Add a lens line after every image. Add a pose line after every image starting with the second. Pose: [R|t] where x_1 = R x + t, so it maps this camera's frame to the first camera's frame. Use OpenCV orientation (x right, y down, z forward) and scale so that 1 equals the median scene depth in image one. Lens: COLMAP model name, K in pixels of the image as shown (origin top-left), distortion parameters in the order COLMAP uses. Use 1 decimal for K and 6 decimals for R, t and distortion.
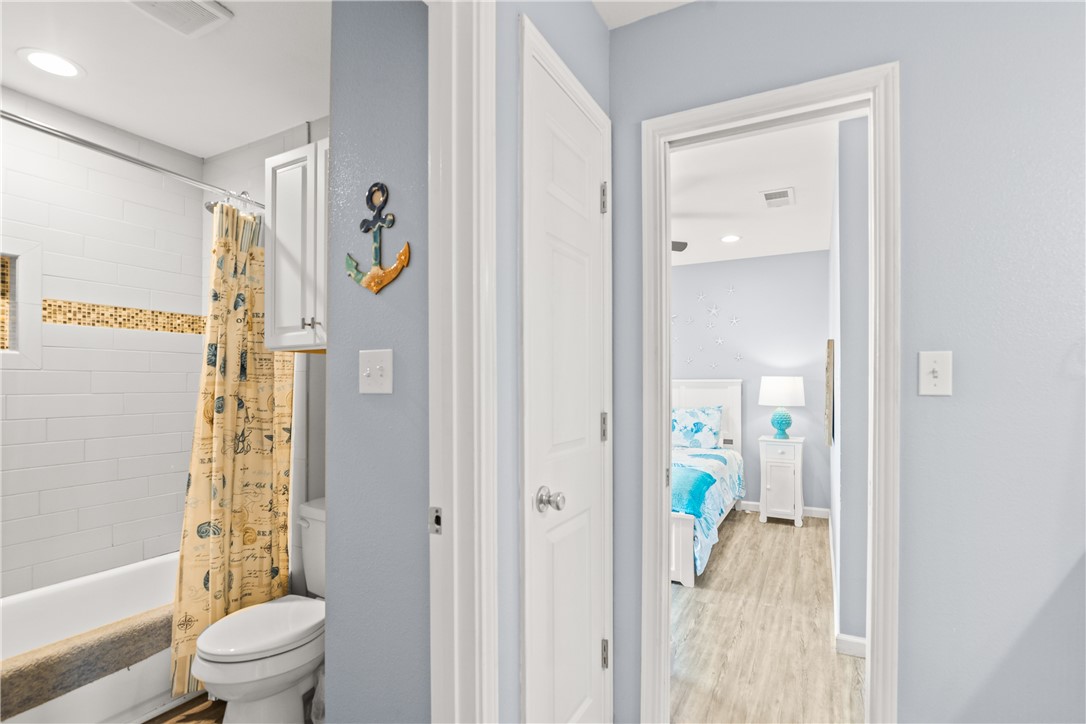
lens RADIAL K [[513.3, 0, 547.1], [0, 513.3, 370.4], [0, 0, 1]] dist [-0.002324, -0.000444]
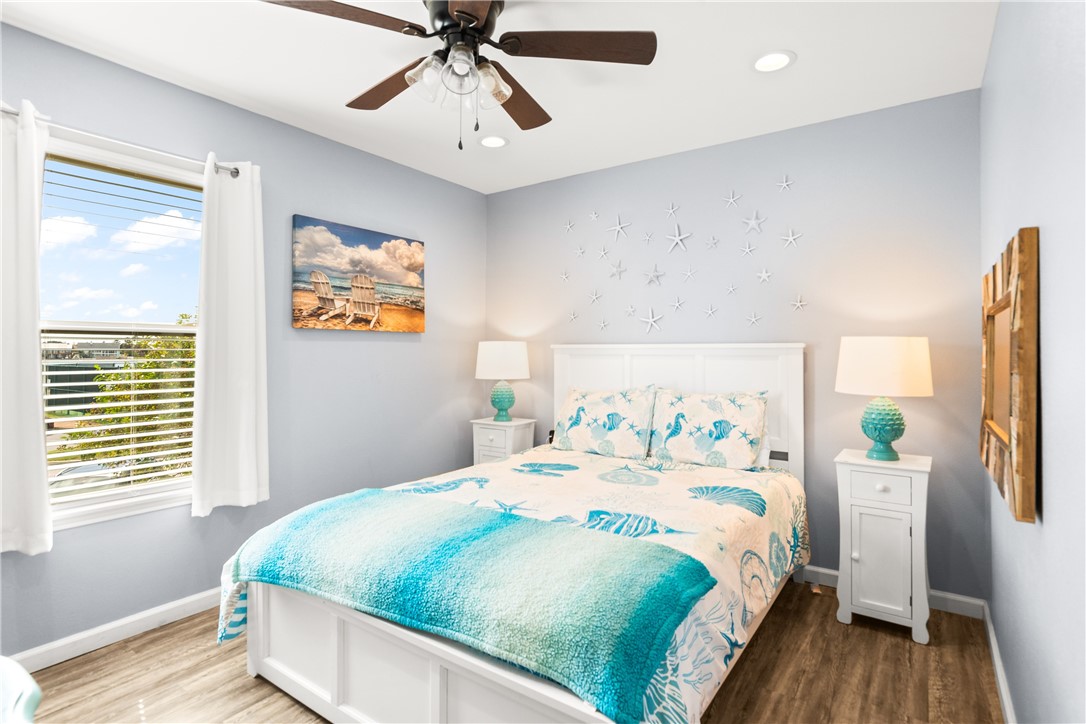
lens RADIAL K [[539.7, 0, 541.1], [0, 539.7, 338.0], [0, 0, 1]] dist [-0.006371, -0.000582]
pose [[0.991284, -0.002840, -0.131710, 0.193175], [0.002411, 0.999991, -0.003418, 0.014456], [0.131719, 0.003070, 0.991282, 0.429465]]
